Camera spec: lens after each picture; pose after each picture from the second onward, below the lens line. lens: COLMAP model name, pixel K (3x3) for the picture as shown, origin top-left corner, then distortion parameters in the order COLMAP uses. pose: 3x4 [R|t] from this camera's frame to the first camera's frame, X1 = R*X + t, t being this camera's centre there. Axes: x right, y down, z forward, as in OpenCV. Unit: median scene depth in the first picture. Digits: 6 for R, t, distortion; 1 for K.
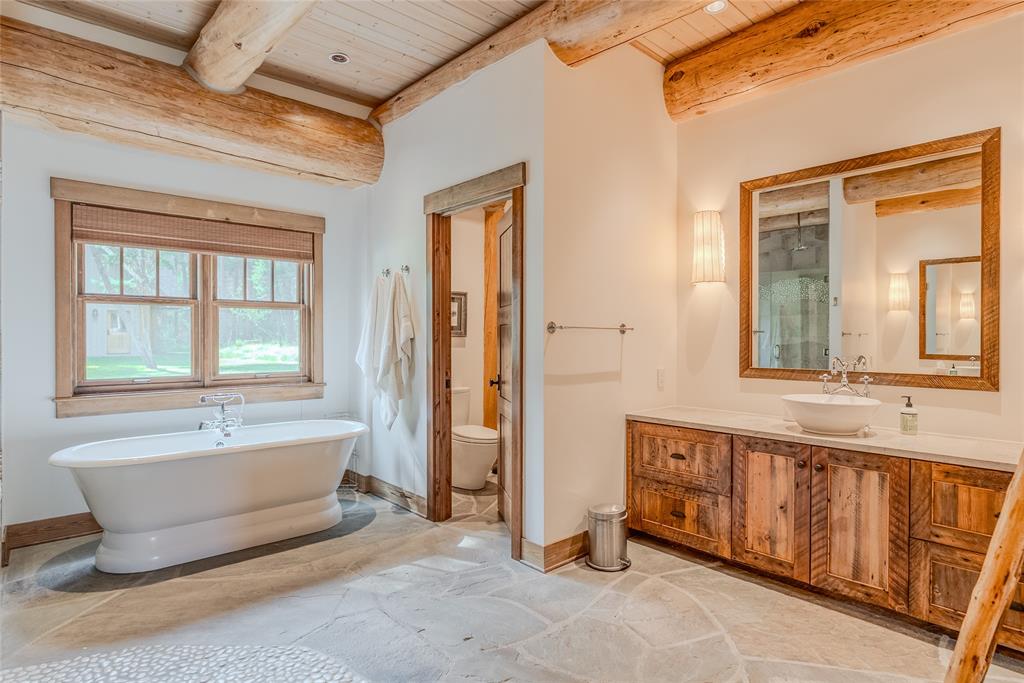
lens RADIAL K [[541.7, 0, 513.8], [0, 541.7, 339.8], [0, 0, 1]] dist [-0.006340, 0.002755]
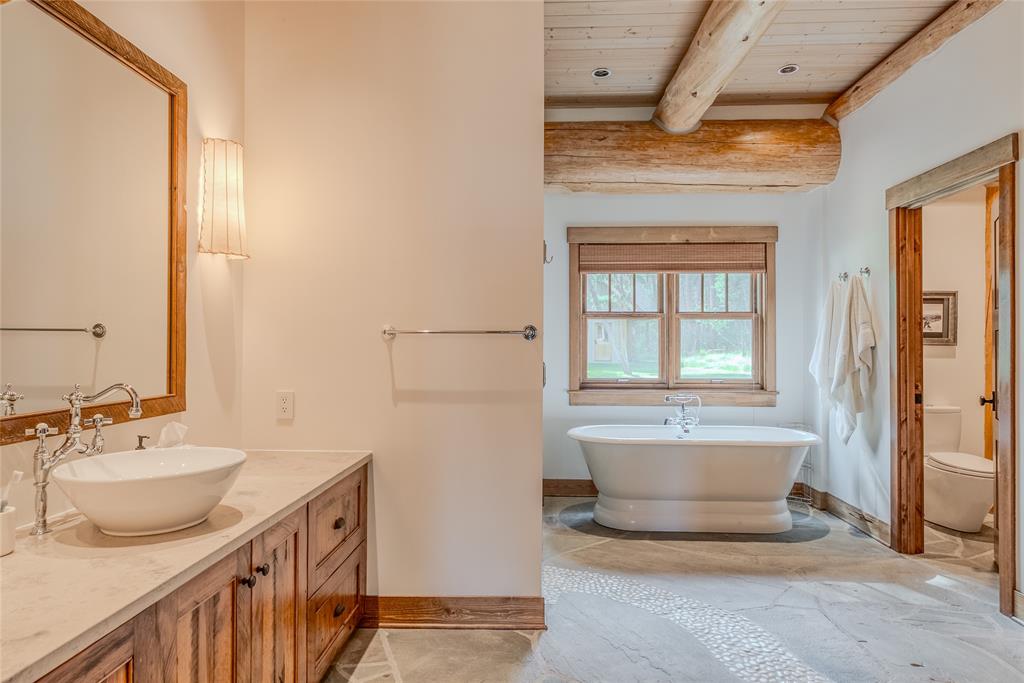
lens RADIAL K [[583.5, 0, 513.3], [0, 583.5, 339.2], [0, 0, 1]] dist [-0.004956, 0.001707]
pose [[0.708004, -0.006840, -0.706176, 0.079796], [-0.005582, 0.999868, -0.015281, 0.003050], [0.706187, 0.014760, 0.707872, -0.128014]]
